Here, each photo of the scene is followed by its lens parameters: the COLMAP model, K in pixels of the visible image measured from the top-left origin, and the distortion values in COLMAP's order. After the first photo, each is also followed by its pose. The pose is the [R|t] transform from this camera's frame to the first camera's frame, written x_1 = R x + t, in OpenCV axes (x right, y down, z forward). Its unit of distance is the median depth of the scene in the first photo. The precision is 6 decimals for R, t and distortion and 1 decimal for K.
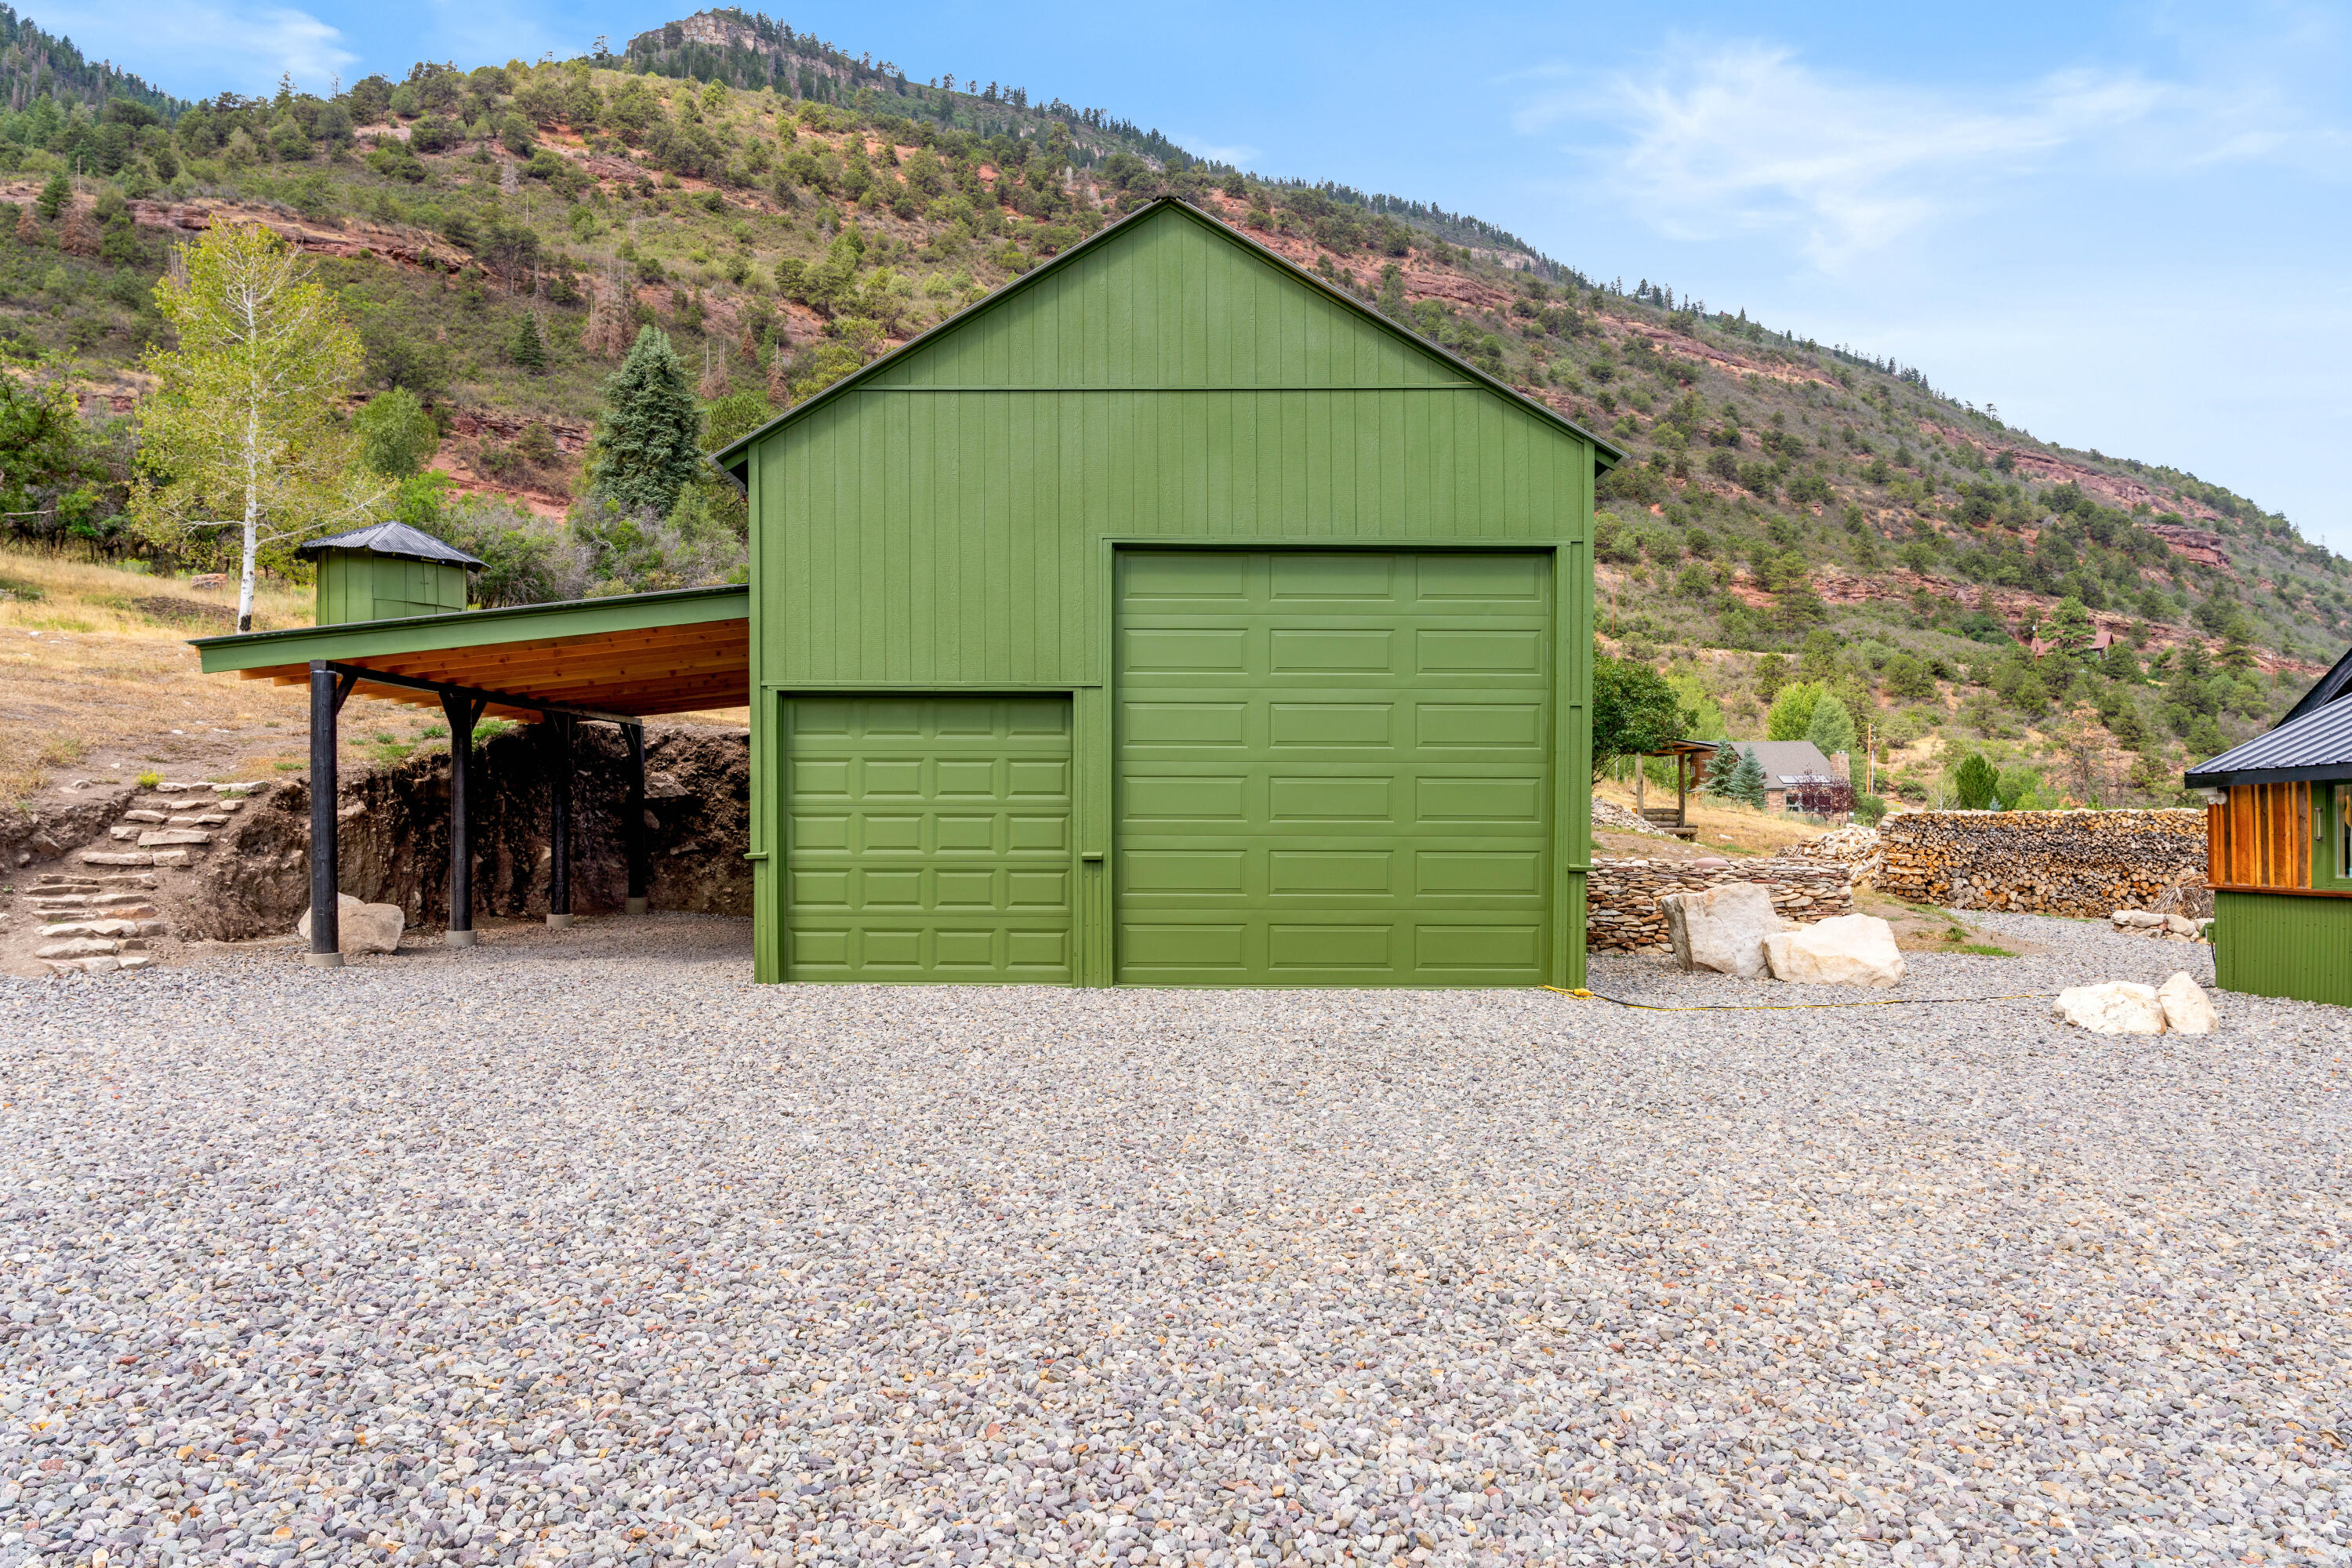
lens RADIAL K [[1588.7, 0, 1168.0], [0, 1588.7, 796.4], [0, 0, 1]] dist [-0.001405, -0.013584]
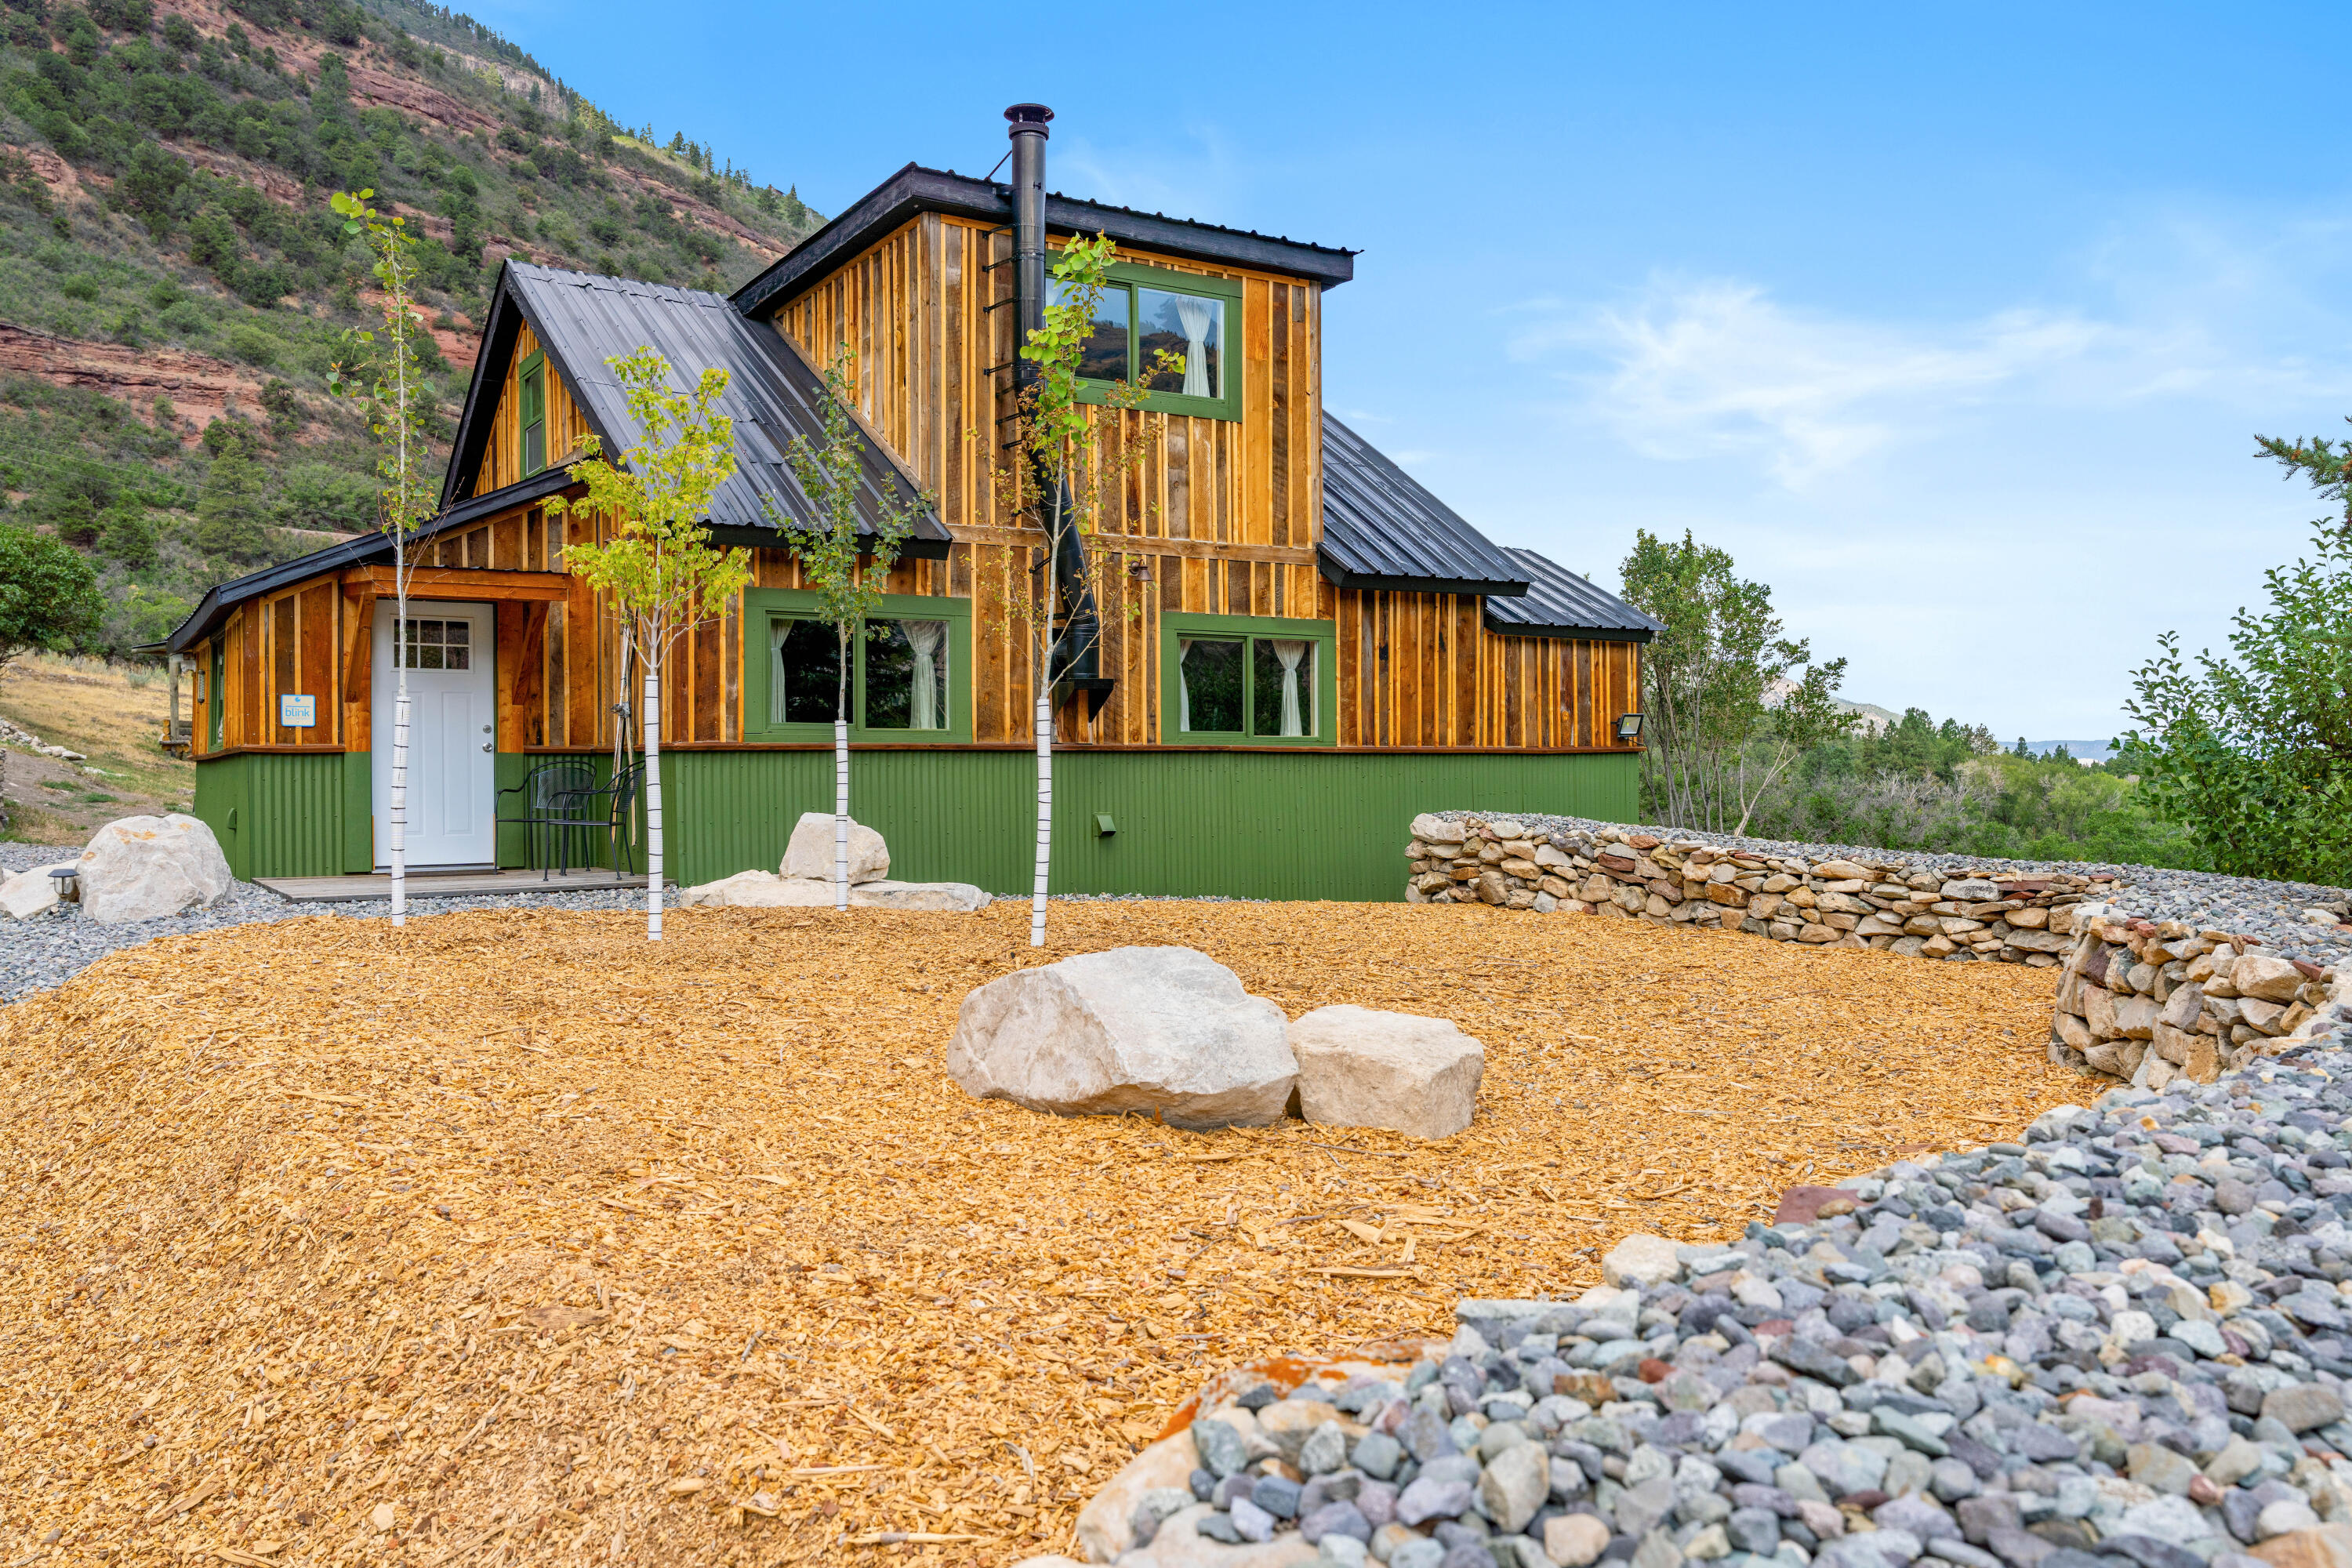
lens RADIAL K [[1913.5, 0, 1171.0], [0, 1913.5, 762.1], [0, 0, 1]] dist [-0.008616, -0.000863]
pose [[0.856880, 0.007225, 0.515465, 0.056767], [-0.010839, 0.999933, 0.004002, 0.004379], [-0.515402, -0.009016, 0.856901, -0.028783]]
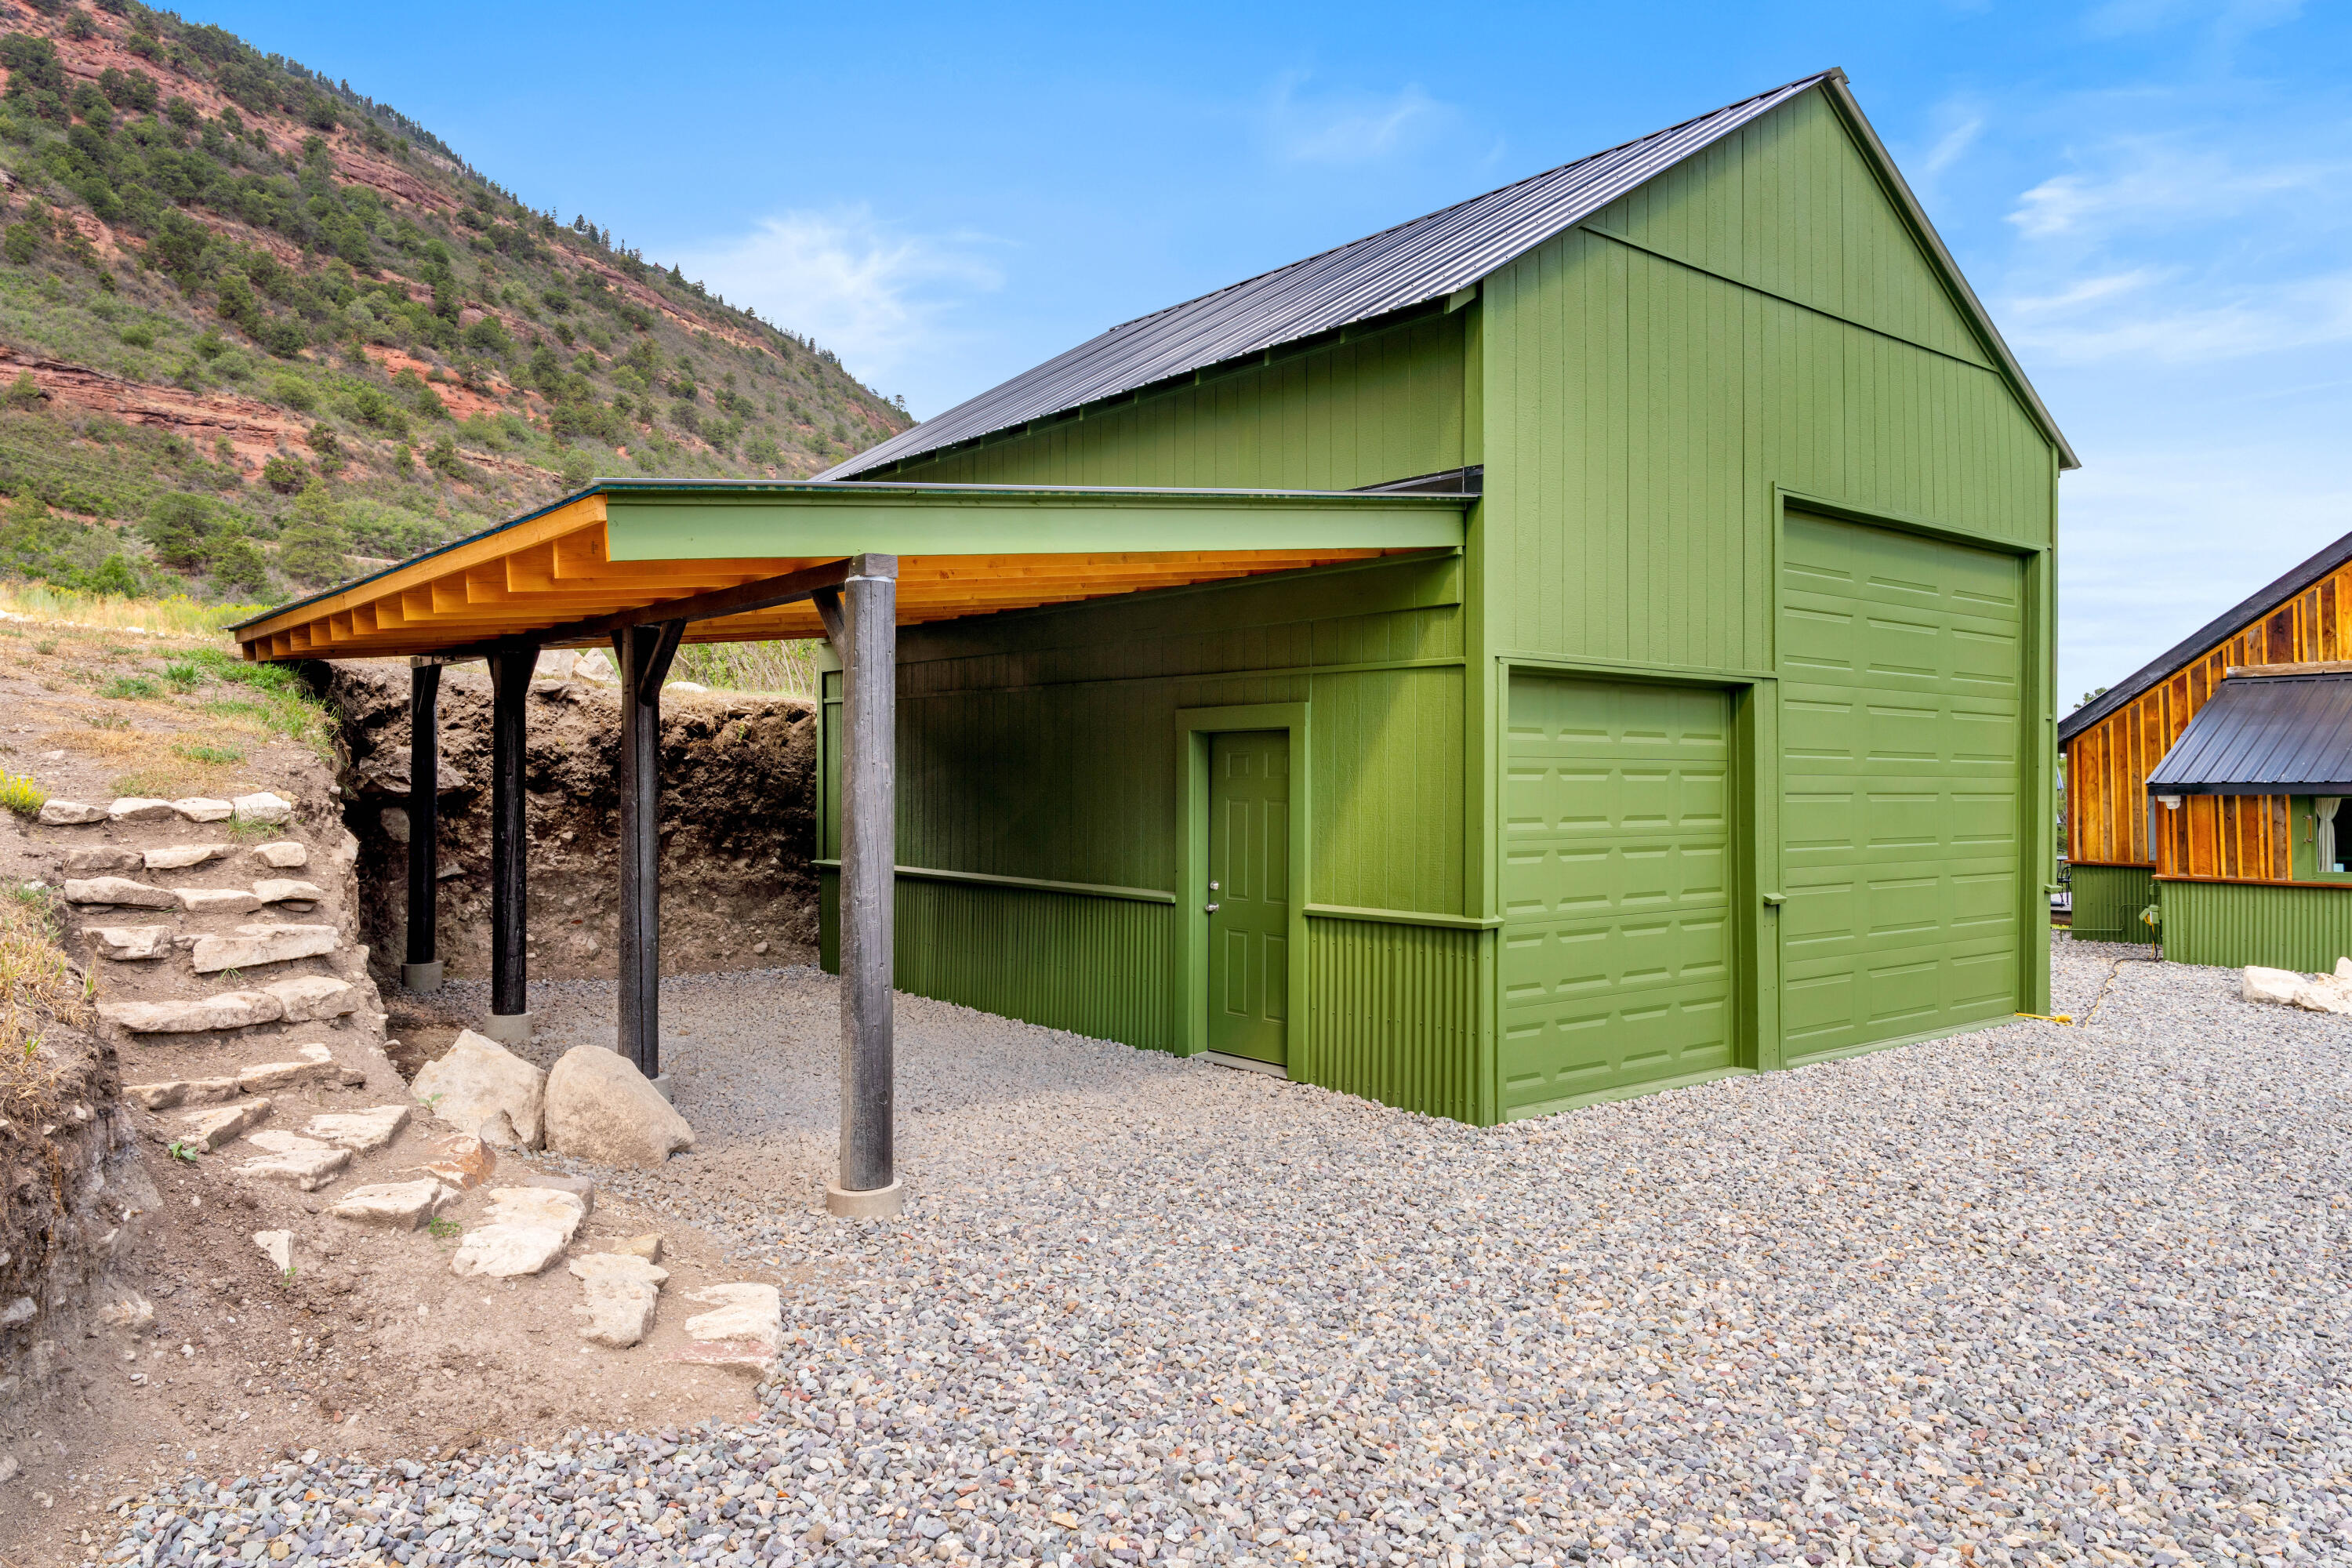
lens RADIAL K [[1588.7, 0, 1186.8], [0, 1588.7, 708.4], [0, 0, 1]] dist [-0.001405, -0.013584]
pose [[0.783670, 0.029980, 0.620454, -0.068239], [-0.016117, 0.999480, -0.027938, -0.002617], [-0.620969, 0.011895, 0.783745, 0.052742]]
